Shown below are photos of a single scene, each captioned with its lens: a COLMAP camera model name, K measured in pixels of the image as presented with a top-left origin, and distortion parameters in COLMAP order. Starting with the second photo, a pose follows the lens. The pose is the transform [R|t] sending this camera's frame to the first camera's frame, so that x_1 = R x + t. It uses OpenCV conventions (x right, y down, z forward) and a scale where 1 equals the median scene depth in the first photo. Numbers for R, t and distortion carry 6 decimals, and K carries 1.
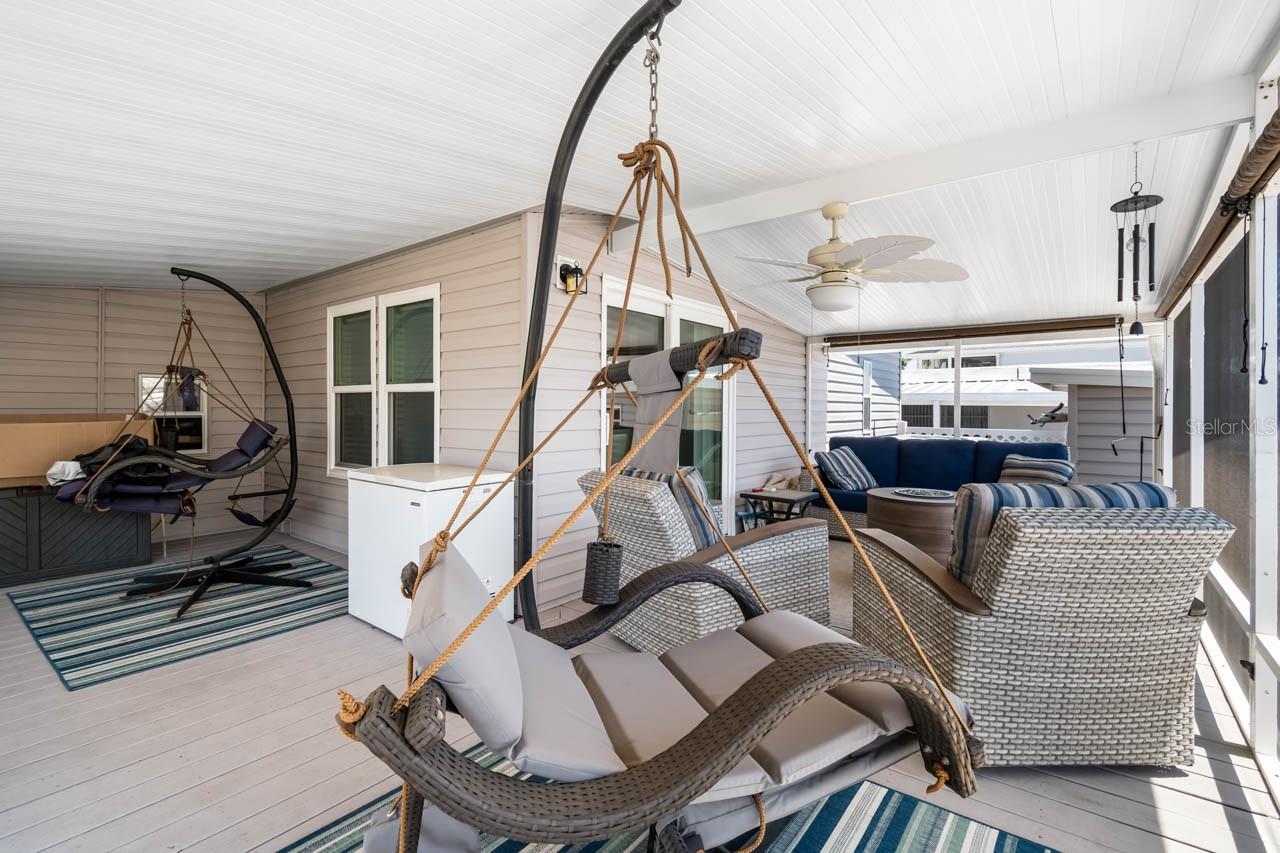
lens RADIAL K [[573.9, 0, 639.7], [0, 573.9, 415.0], [0, 0, 1]] dist [0.002008, 0.000129]
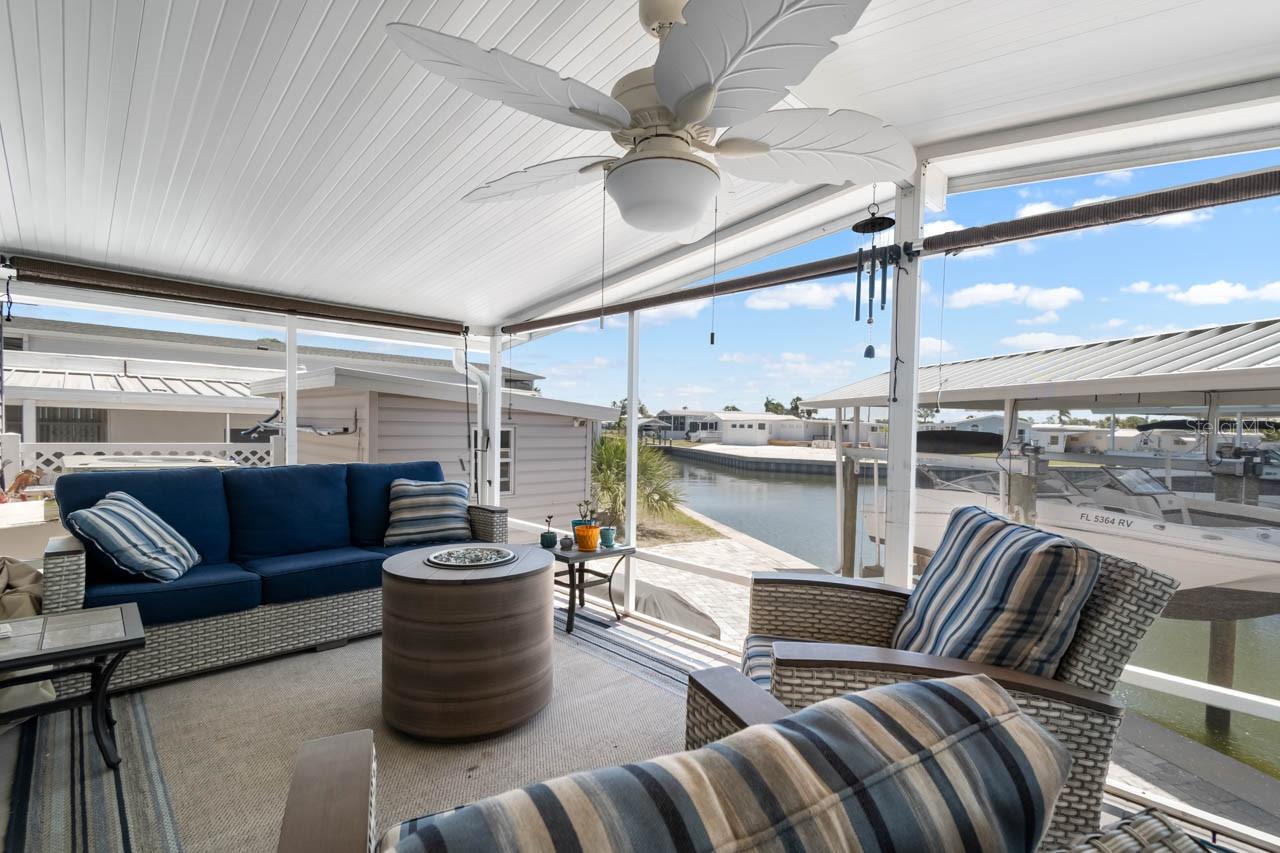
lens RADIAL K [[588.2, 0, 639.3], [0, 588.2, 446.0], [0, 0, 1]] dist [-0.000673, -0.000128]
pose [[0.134175, -0.035225, 0.990331, -0.072362], [-0.009991, 0.999269, 0.036896, -0.007311], [-0.990907, -0.014845, 0.133725, 0.440167]]
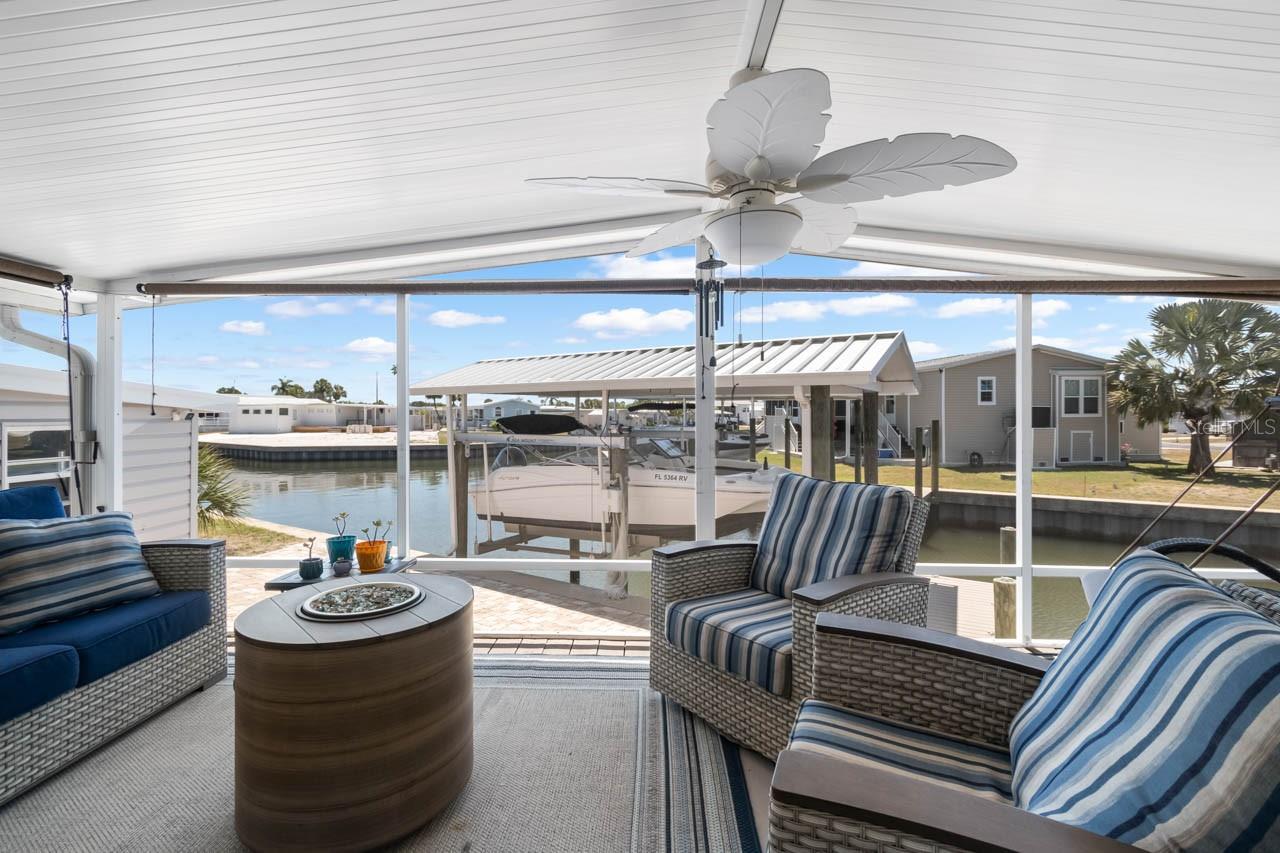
lens RADIAL K [[573.9, 0, 639.7], [0, 573.9, 415.0], [0, 0, 1]] dist [0.002008, 0.000129]
pose [[-0.591622, -0.006230, 0.806191, -0.027457], [0.004460, 0.999930, 0.011000, -0.015914], [-0.806203, 0.010104, -0.591553, 0.656946]]
